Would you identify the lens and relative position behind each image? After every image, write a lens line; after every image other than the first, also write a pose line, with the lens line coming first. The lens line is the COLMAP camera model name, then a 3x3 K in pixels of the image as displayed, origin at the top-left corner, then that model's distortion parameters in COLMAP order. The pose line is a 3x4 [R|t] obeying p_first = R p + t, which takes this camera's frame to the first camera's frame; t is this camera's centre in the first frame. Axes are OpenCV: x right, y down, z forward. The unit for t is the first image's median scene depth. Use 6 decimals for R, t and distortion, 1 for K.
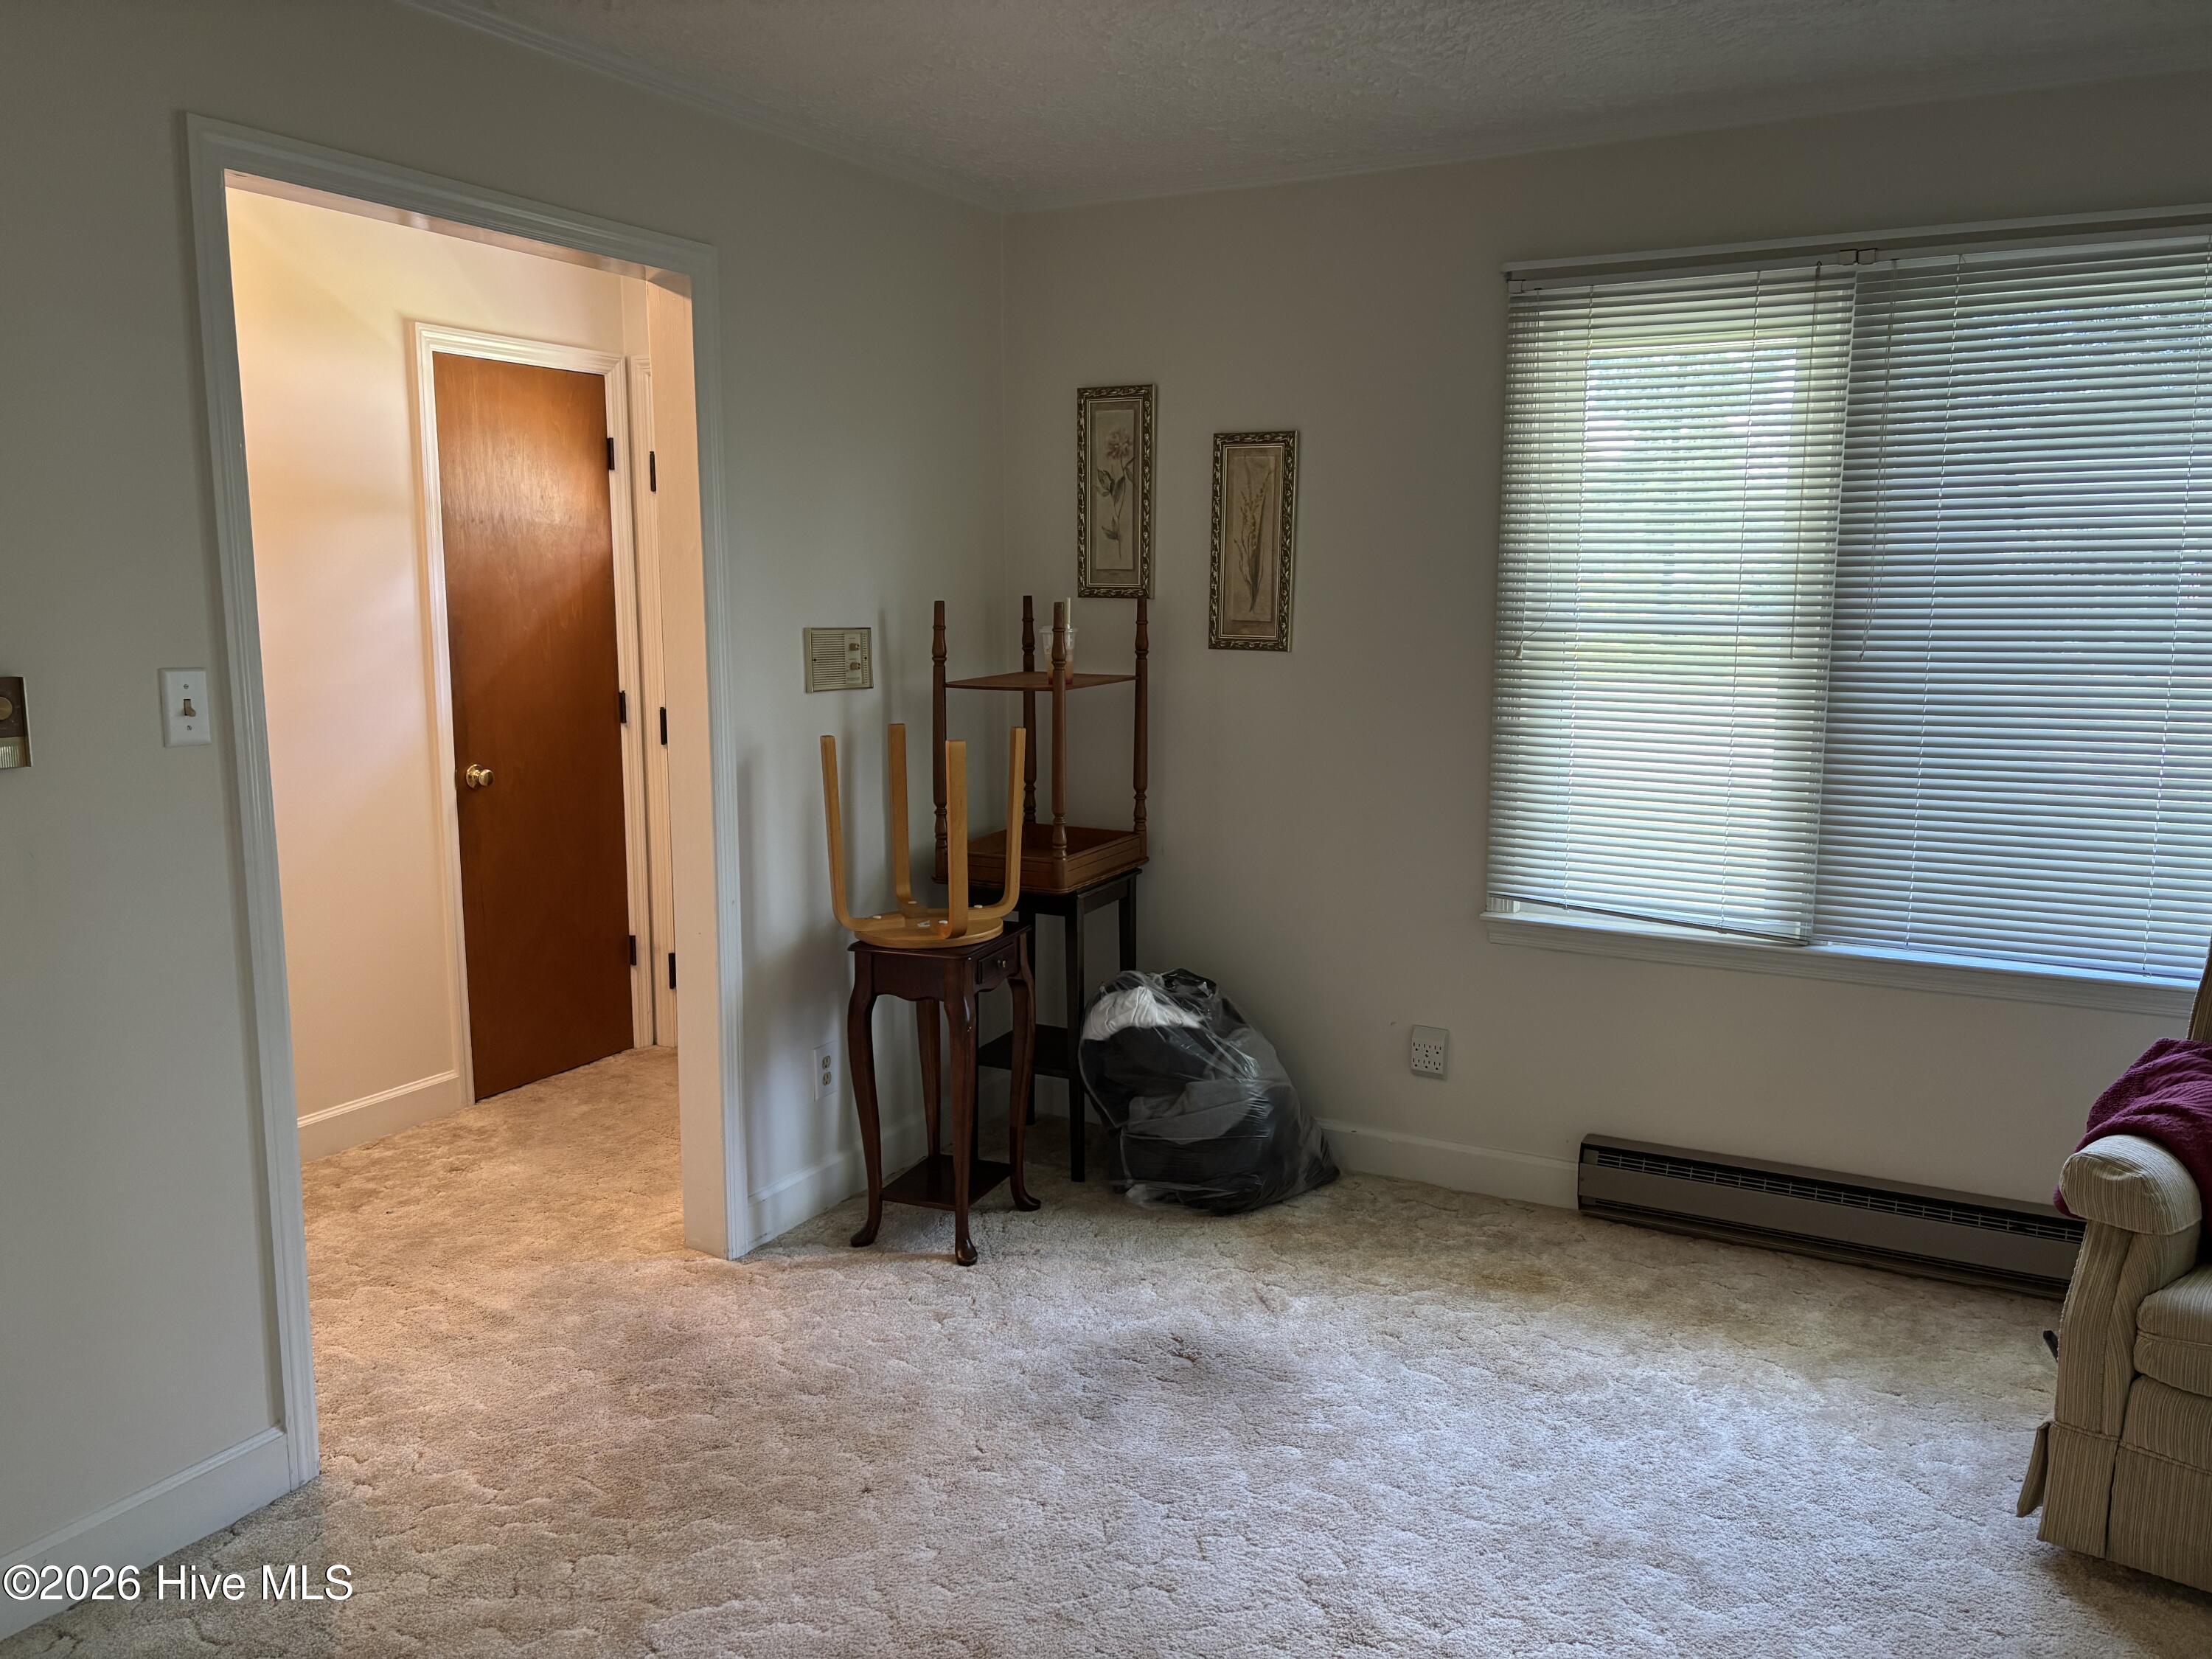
lens RADIAL K [[1670.1, 0, 1108.8], [0, 1670.1, 826.6], [0, 0, 1]] dist [0.062060, -0.070717]
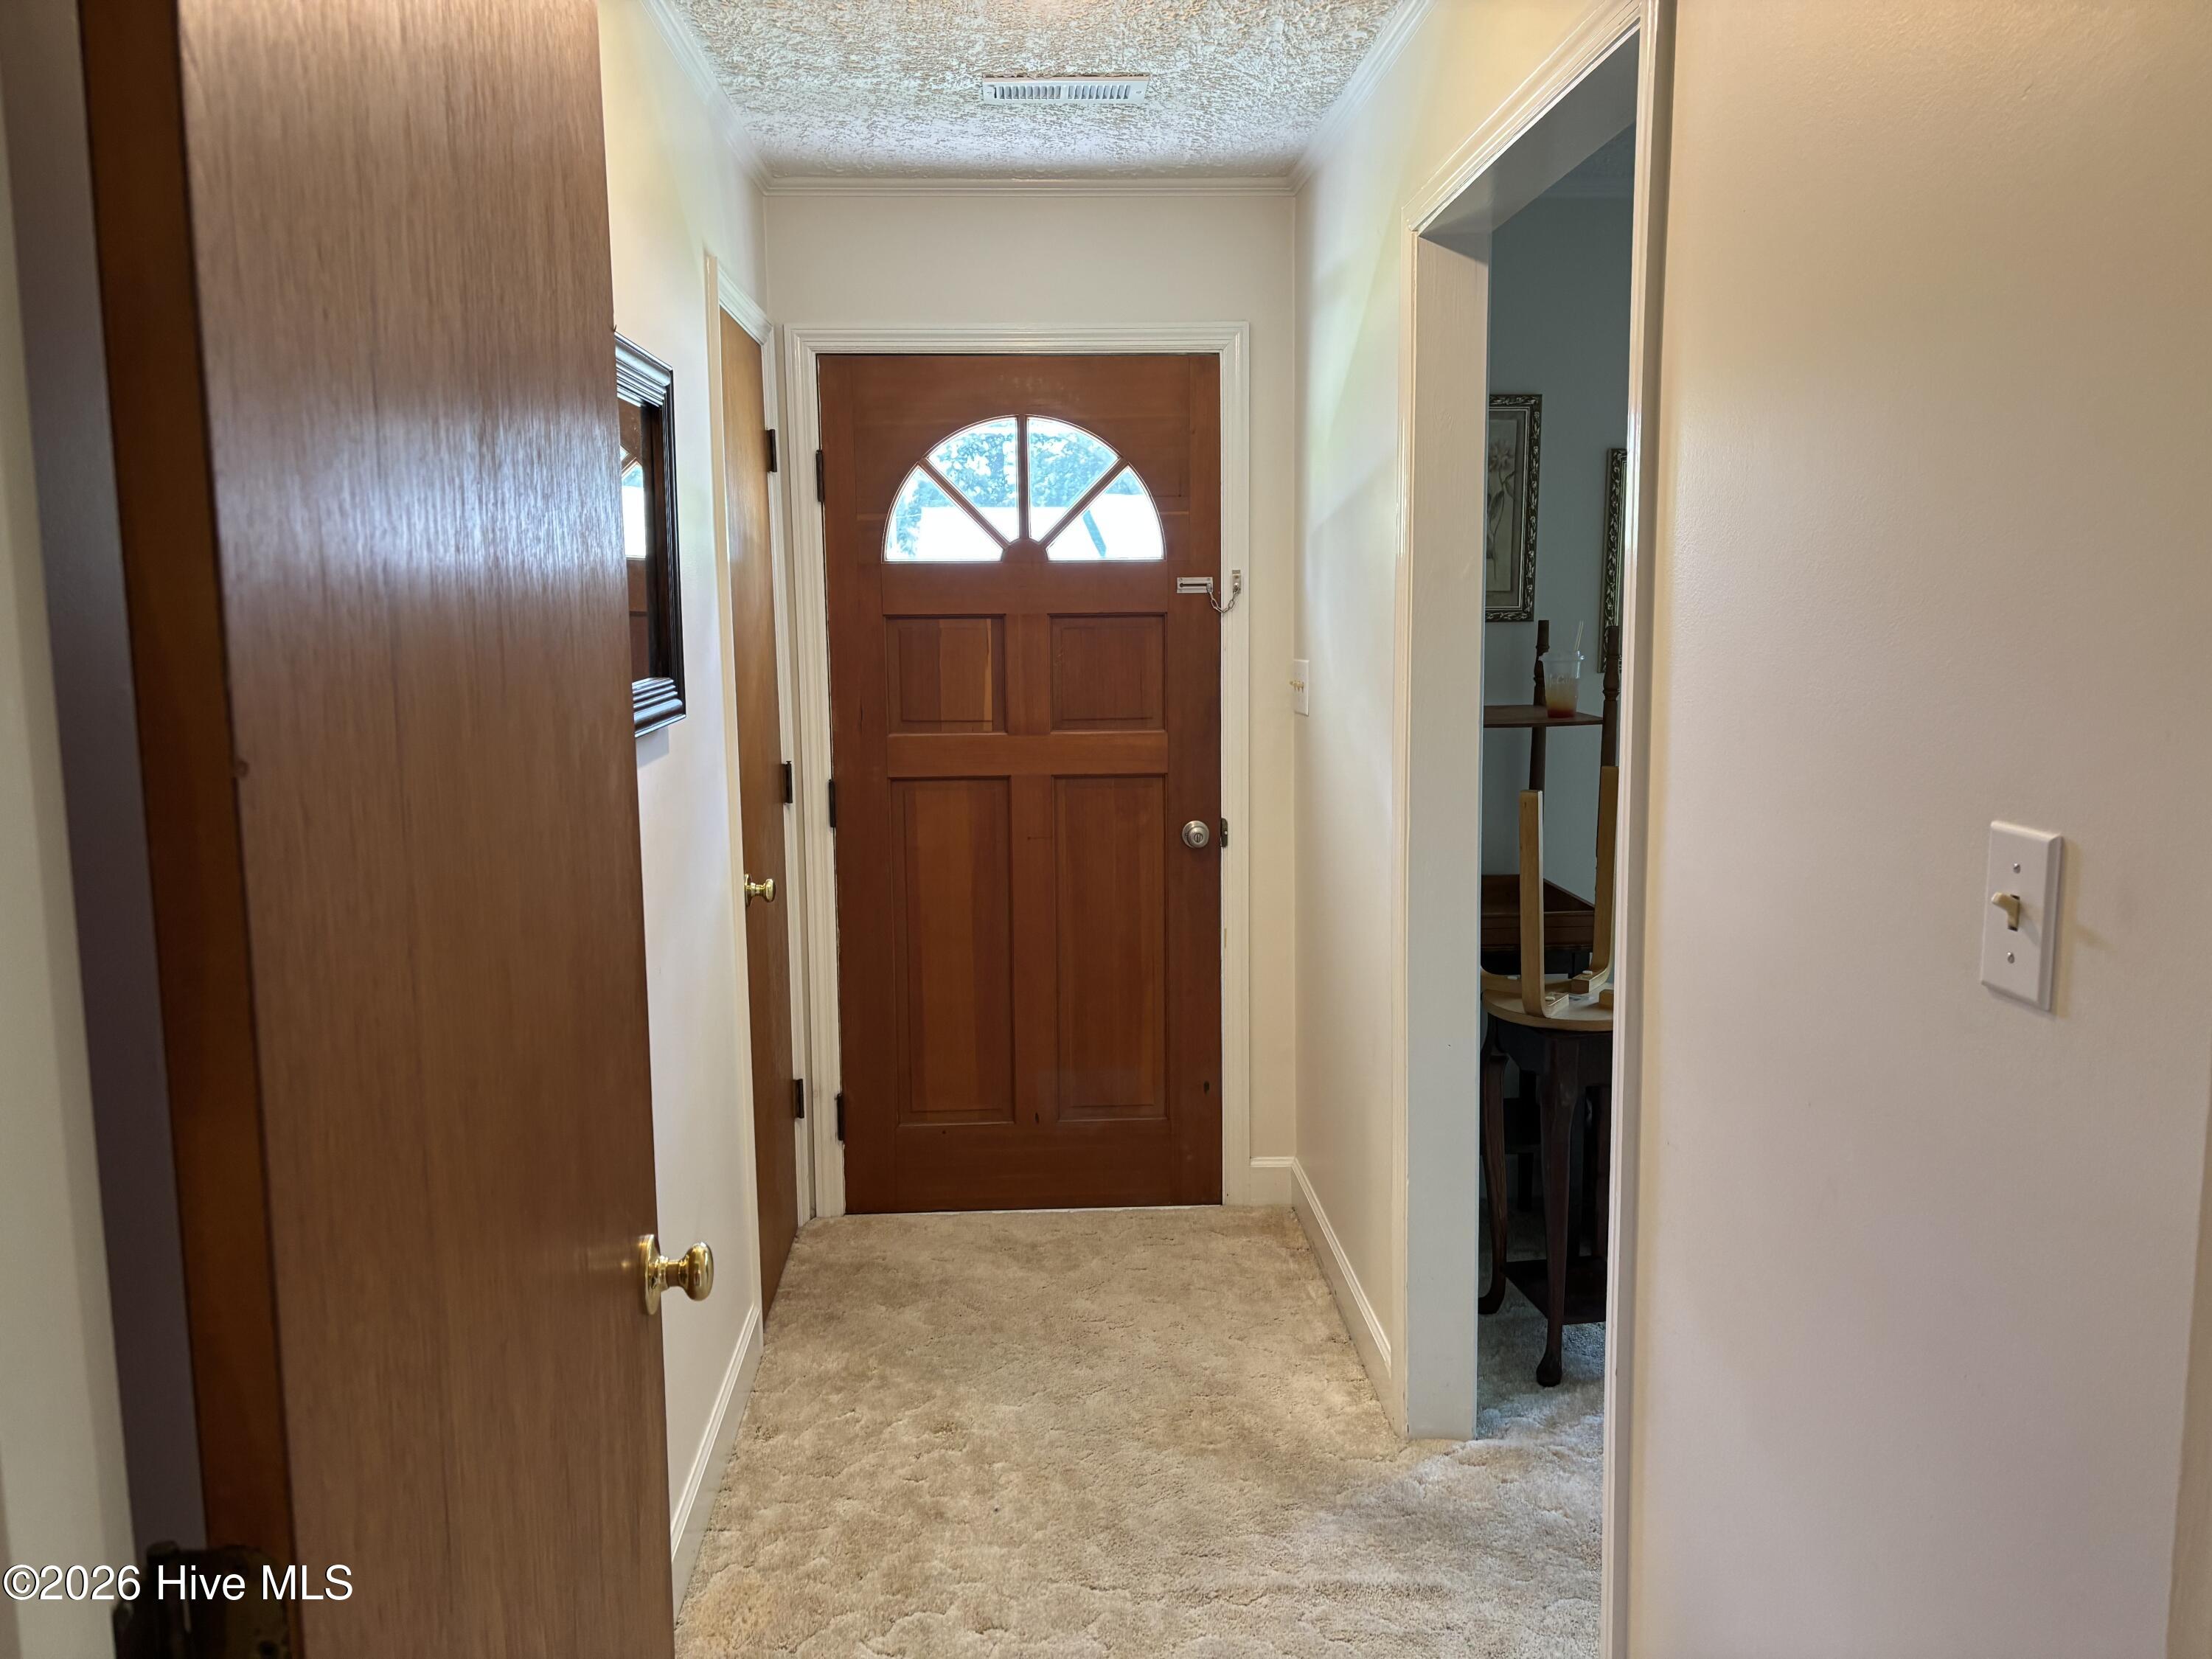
lens RADIAL K [[1670.1, 0, 1108.8], [0, 1670.1, 826.6], [0, 0, 1]] dist [0.062060, -0.070717]
pose [[0.841398, -0.084152, 0.533824, -0.695361], [0.090940, 0.995763, 0.013635, -0.058511], [-0.532710, 0.037074, 0.845485, 0.344834]]
